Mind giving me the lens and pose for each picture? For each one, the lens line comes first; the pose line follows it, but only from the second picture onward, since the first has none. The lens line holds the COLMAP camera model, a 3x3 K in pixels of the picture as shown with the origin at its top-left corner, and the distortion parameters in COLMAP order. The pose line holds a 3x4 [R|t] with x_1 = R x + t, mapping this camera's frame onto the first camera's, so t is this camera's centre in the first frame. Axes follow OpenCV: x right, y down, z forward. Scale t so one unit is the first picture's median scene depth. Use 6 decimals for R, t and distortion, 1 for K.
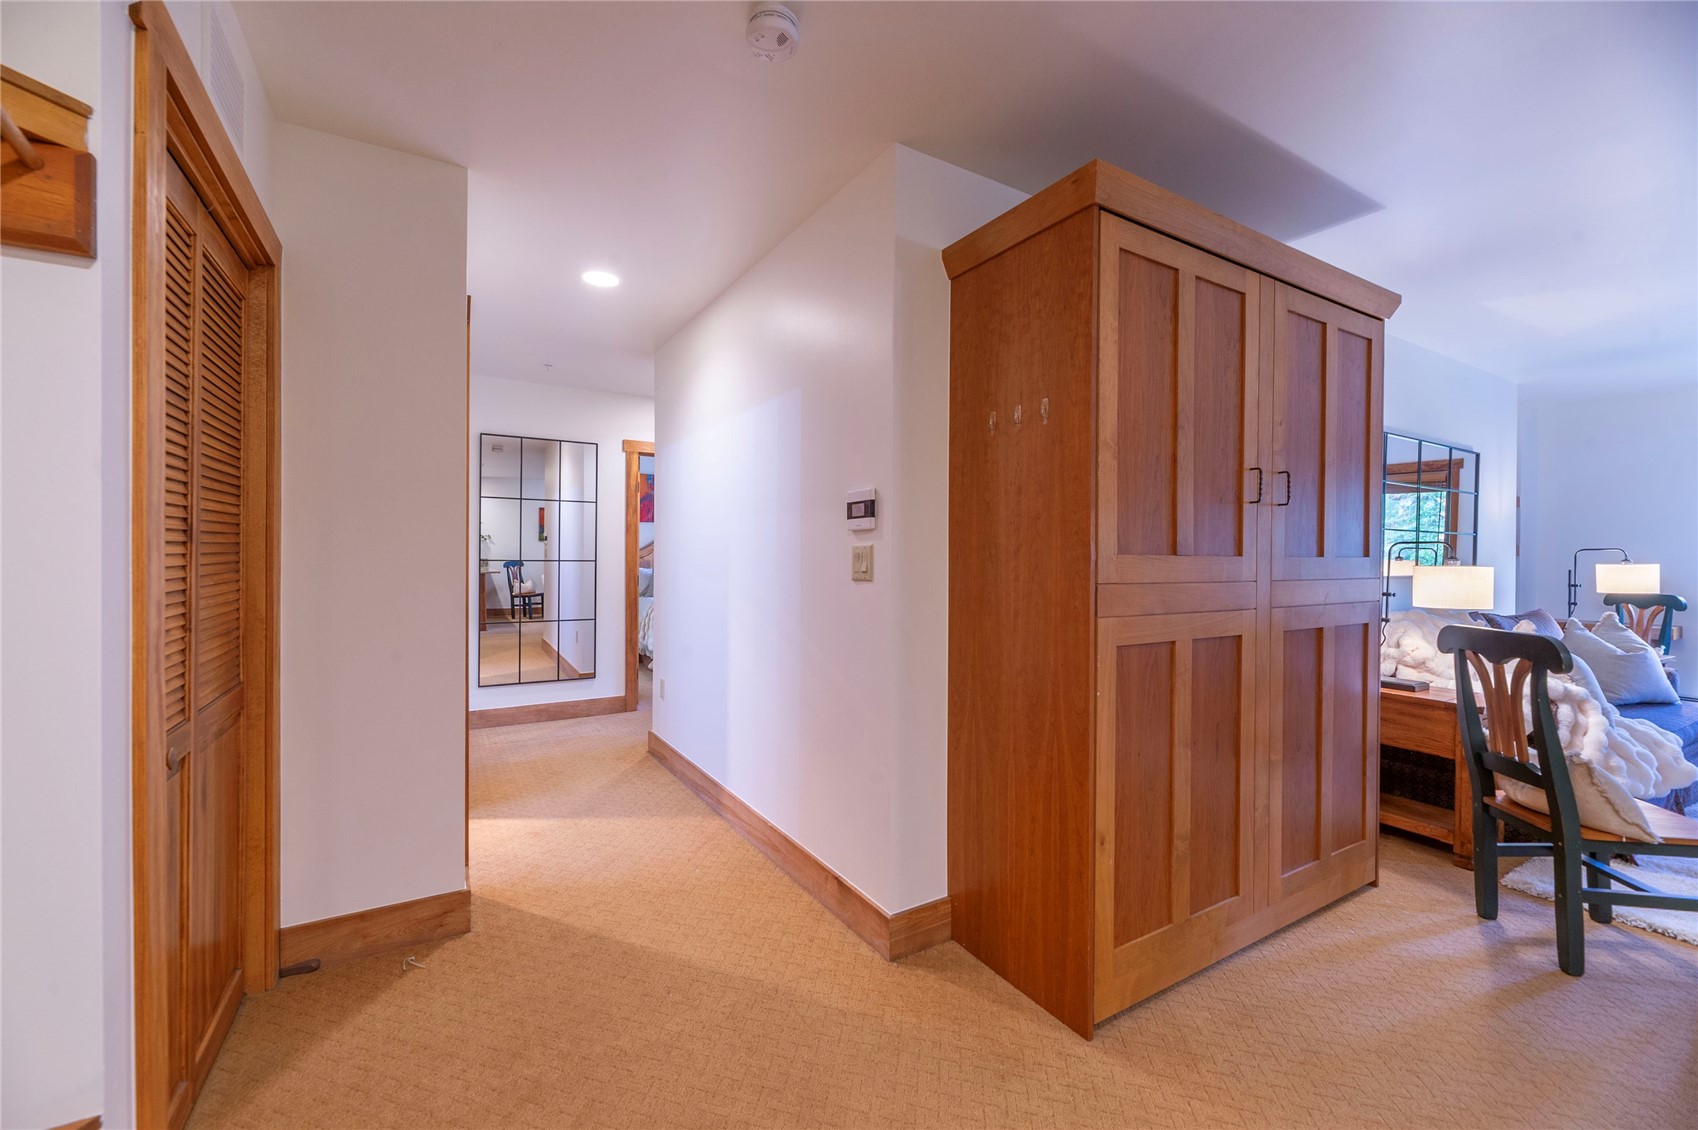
lens RADIAL K [[689.9, 0, 844.8], [0, 689.9, 559.3], [0, 0, 1]] dist [-0.000743, 0.000226]
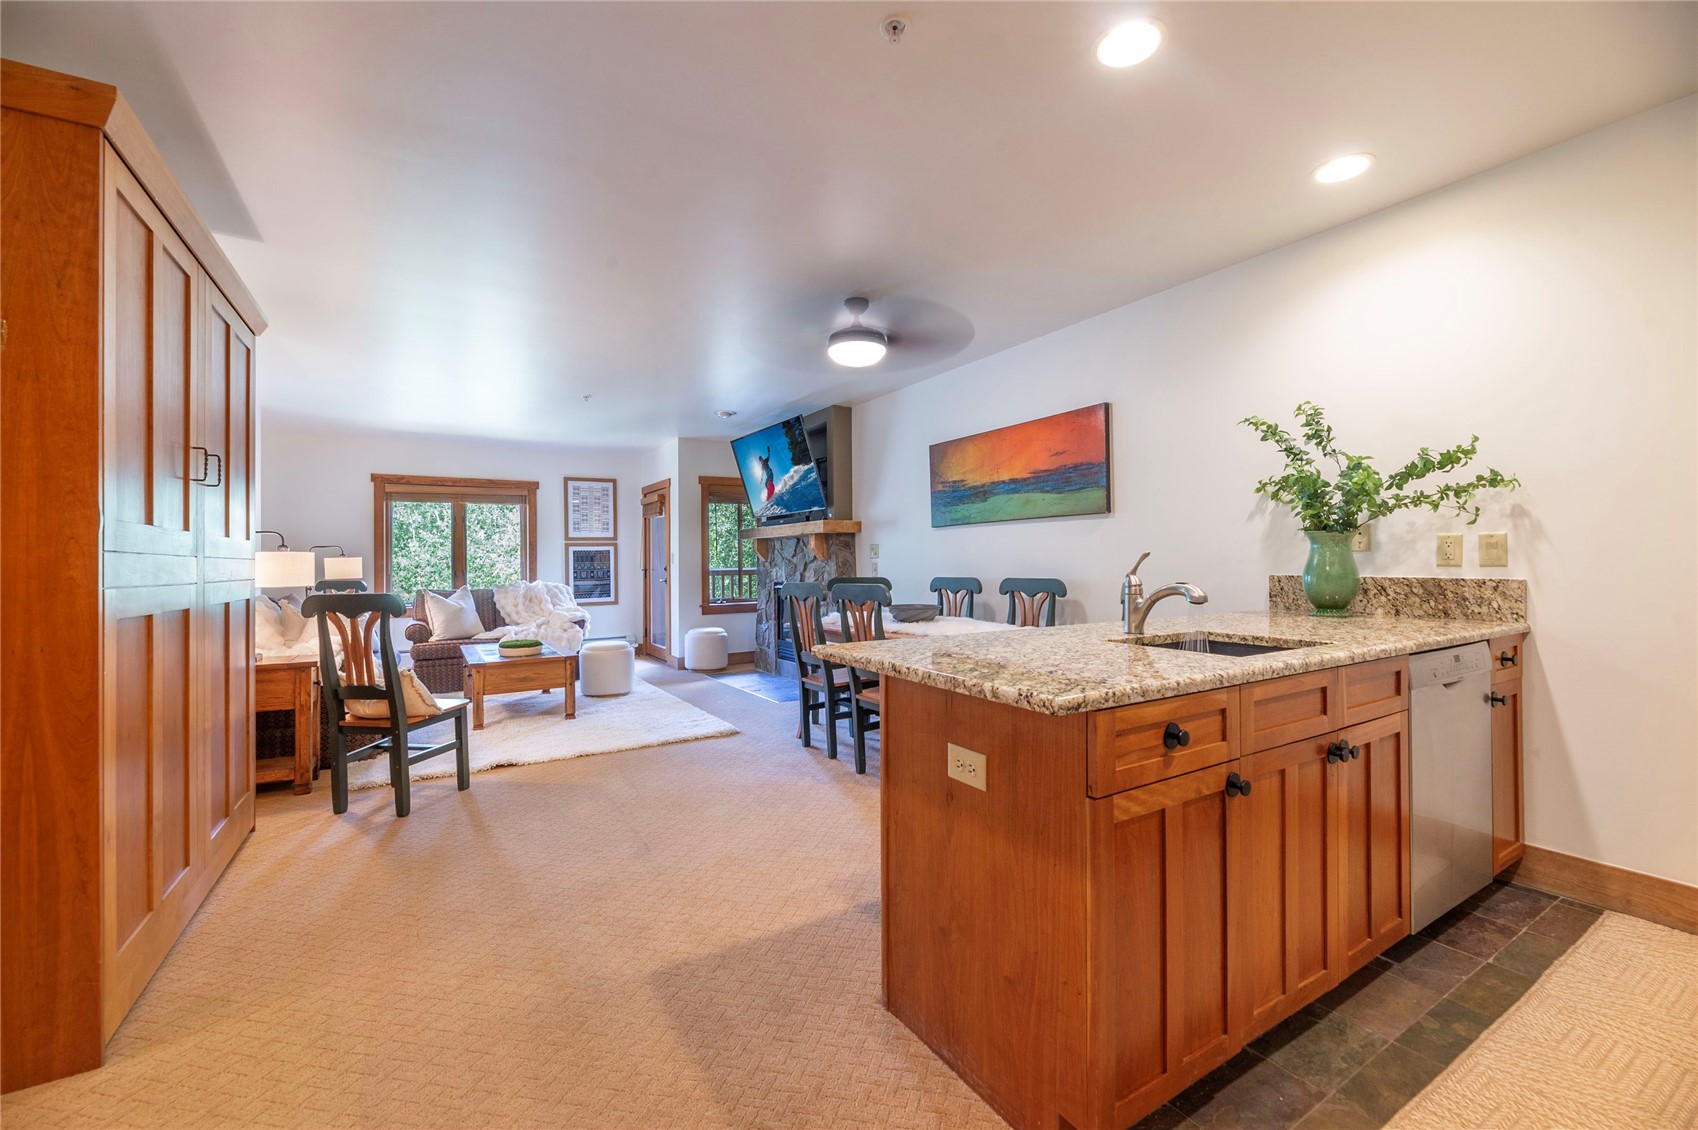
lens RADIAL K [[682.8, 0, 836.4], [0, 682.8, 562.6], [0, 0, 1]] dist [-0.002609, -0.000145]
pose [[0.004894, -0.005830, 0.999971, -0.380738], [0.015868, 0.999858, 0.005752, 0.045256], [-0.999862, 0.015839, 0.004985, 0.030526]]
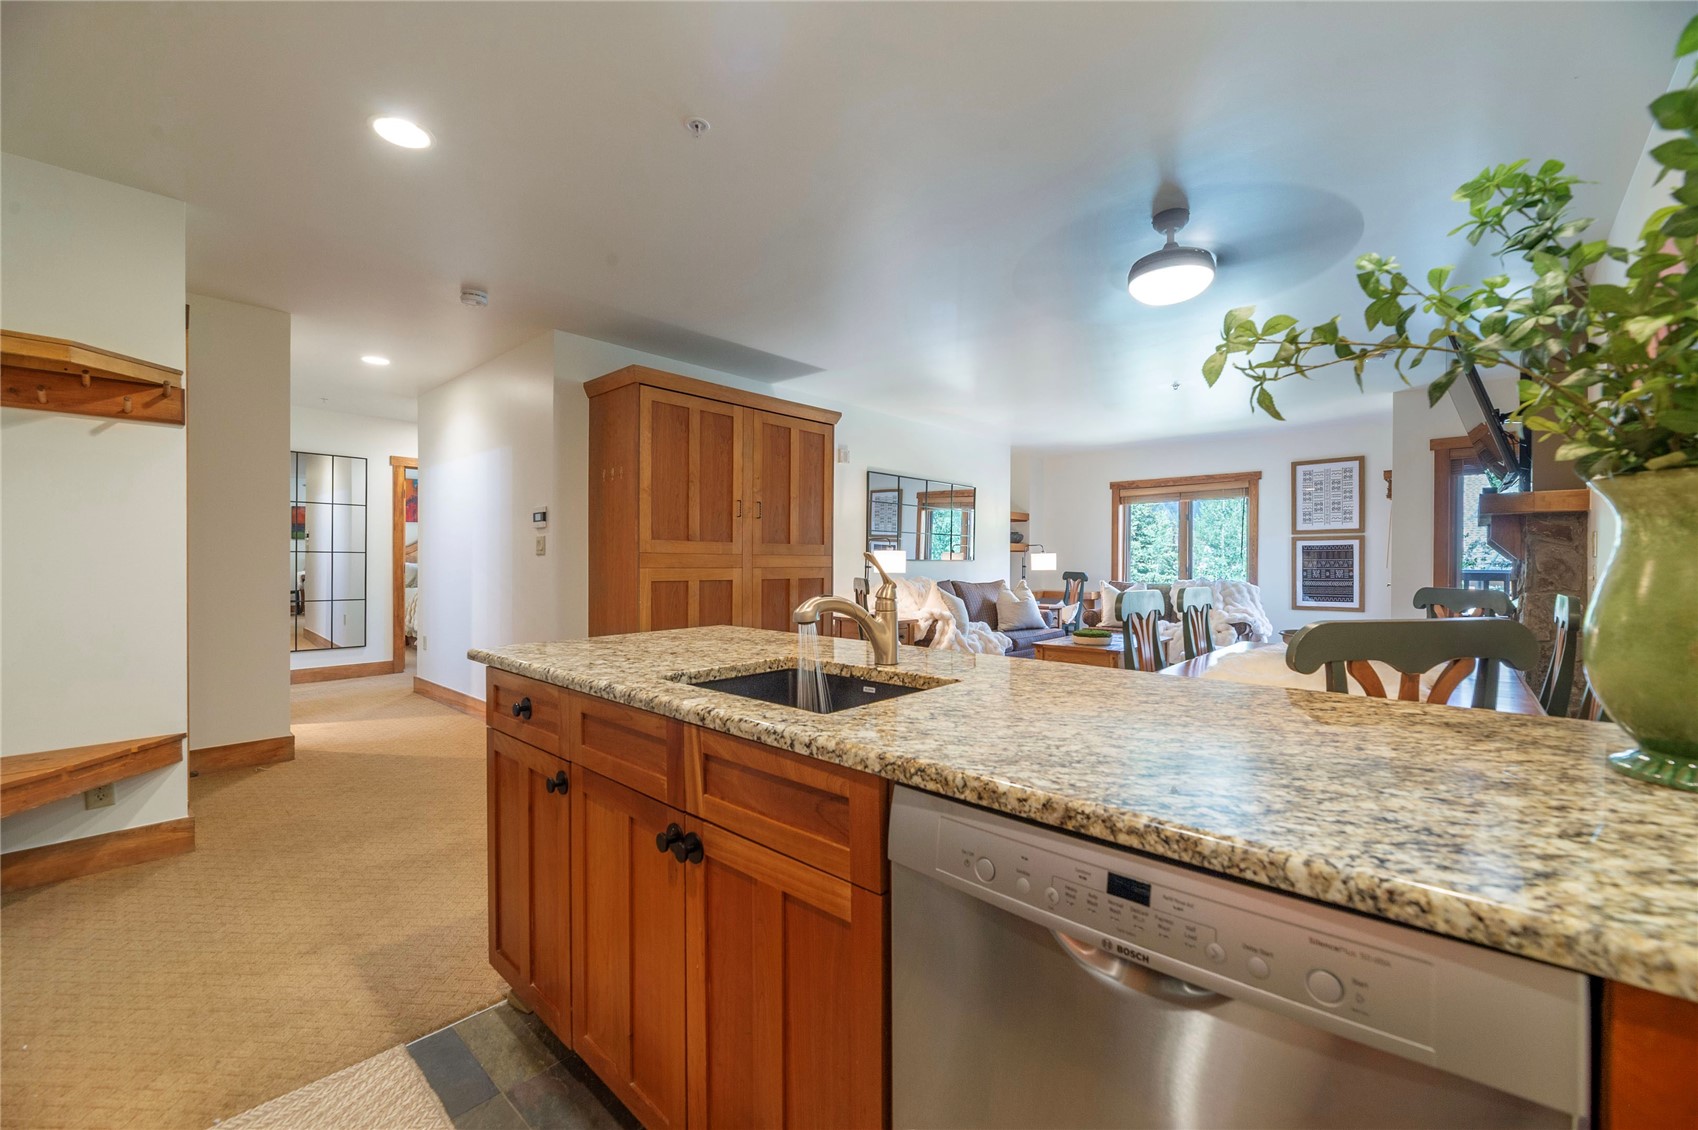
lens RADIAL K [[682.8, 0, 836.4], [0, 682.8, 562.6], [0, 0, 1]] dist [-0.002609, -0.000145]
pose [[0.962464, -0.003226, 0.271391, 0.284349], [0.003386, 0.999994, -0.000120, 0.051993], [-0.271389, 0.001034, 0.962469, -0.960508]]
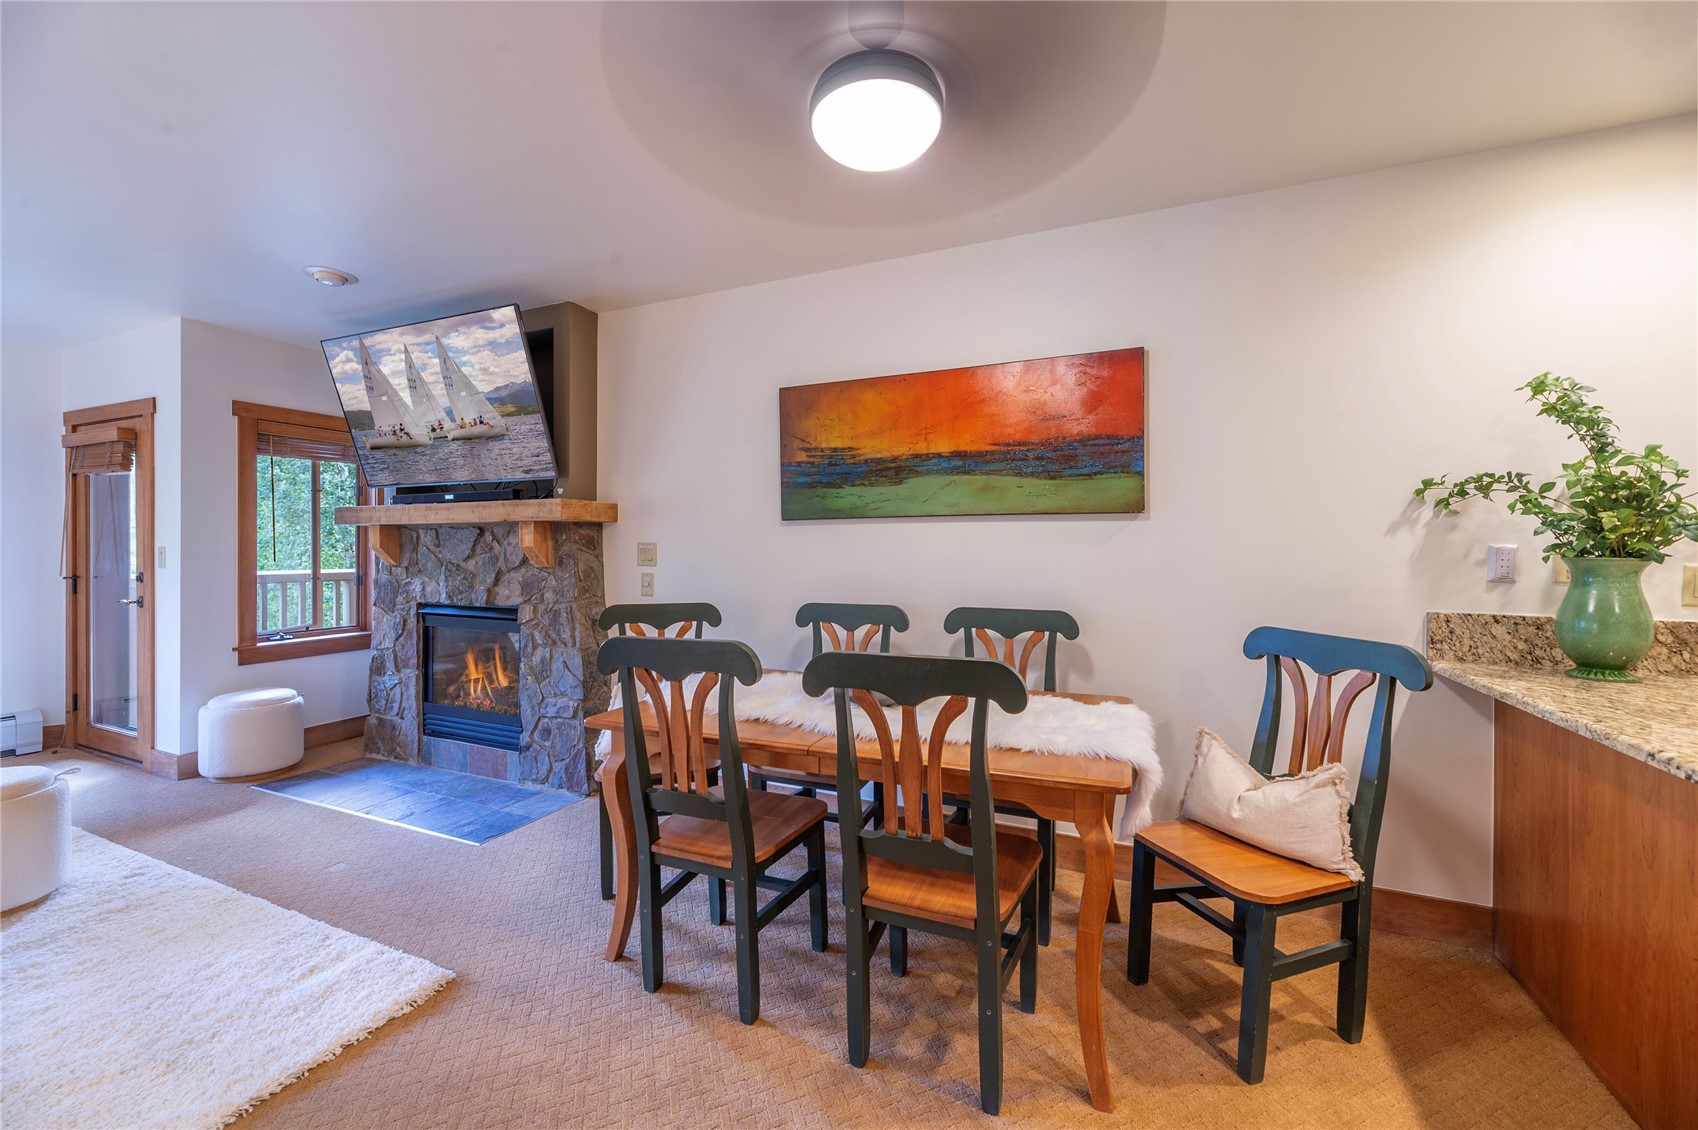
lens RADIAL K [[682.2, 0, 837.1], [0, 682.2, 554.5], [0, 0, 1]] dist [-0.001136, 0.000064]
pose [[-0.560676, -0.014380, 0.827911, 0.595014], [-0.000502, 0.999855, 0.017027, -0.003618], [-0.828035, 0.009131, -0.560602, 0.396260]]
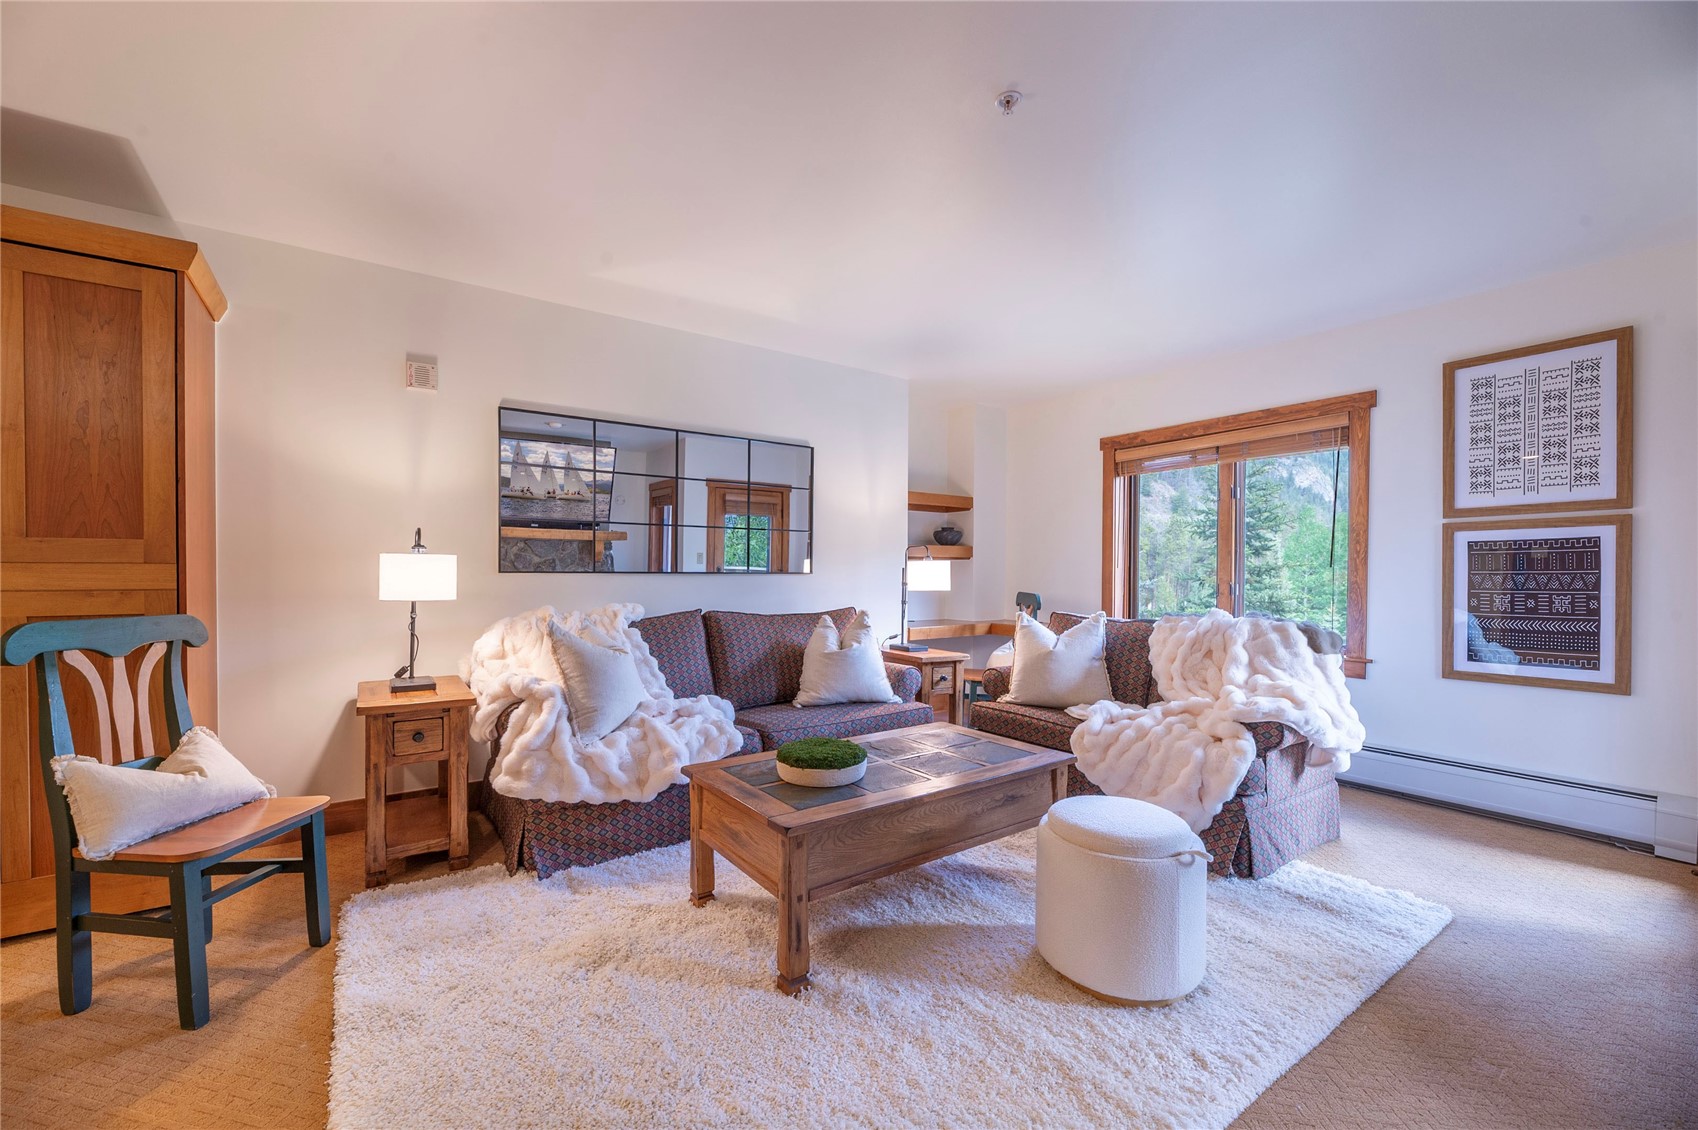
lens RADIAL K [[680.6, 0, 836.6], [0, 680.6, 579.1], [0, 0, 1]] dist [-0.001811, -0.000164]
pose [[0.997801, -0.003394, 0.066192, 1.706450], [0.002955, 0.999973, 0.006736, 0.047676], [-0.066213, -0.006526, 0.997784, 0.082543]]
